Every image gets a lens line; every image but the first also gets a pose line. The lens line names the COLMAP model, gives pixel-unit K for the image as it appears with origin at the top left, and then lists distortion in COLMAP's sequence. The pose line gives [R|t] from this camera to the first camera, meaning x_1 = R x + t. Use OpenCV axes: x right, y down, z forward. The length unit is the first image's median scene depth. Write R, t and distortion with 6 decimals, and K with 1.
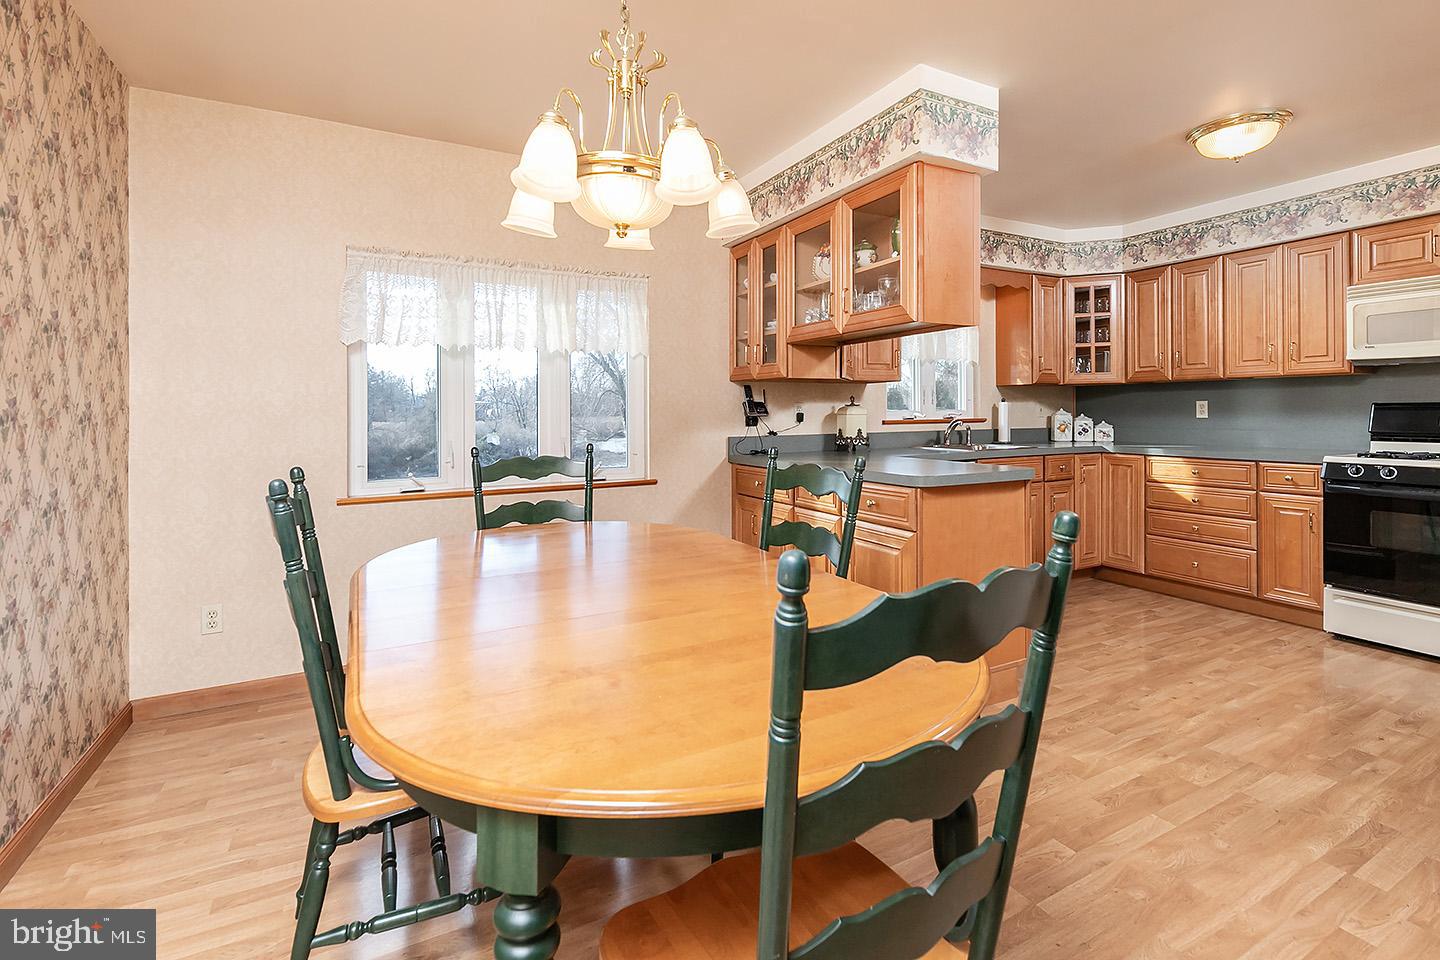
lens RADIAL K [[669.9, 0, 717.9], [0, 669.9, 404.0], [0, 0, 1]] dist [0.003058, -0.000138]
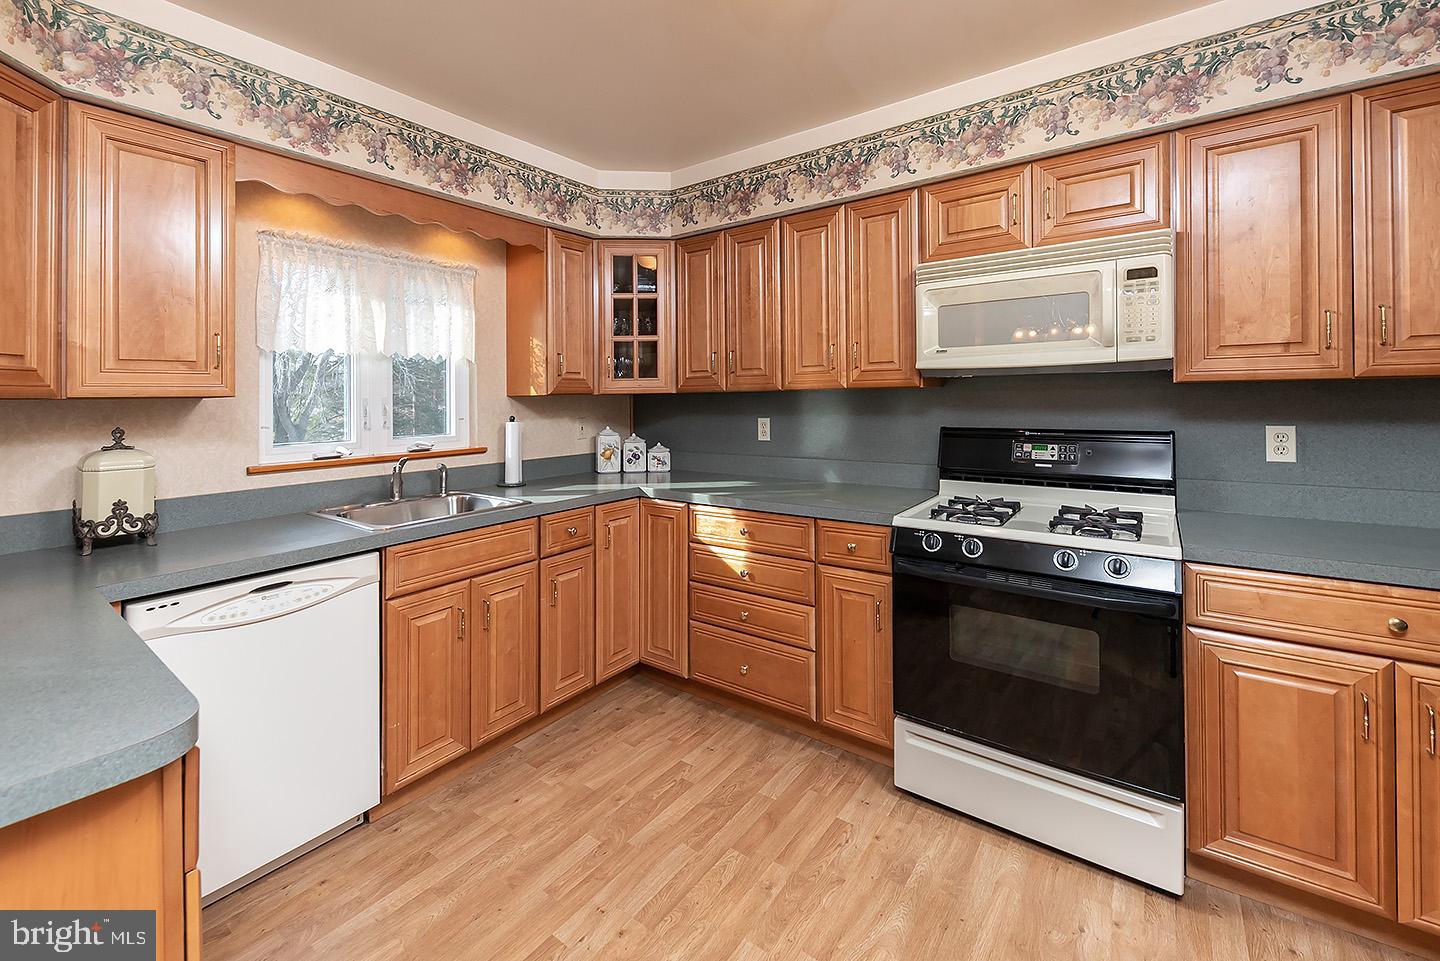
lens RADIAL K [[592.3, 0, 717.8], [0, 592.3, 389.9], [0, 0, 1]] dist [-0.000742, -0.000027]
pose [[0.890994, -0.002016, 0.454011, 0.361498], [0.003689, 0.999989, -0.002799, -0.033348], [-0.454000, 0.004169, 0.890992, 0.417391]]
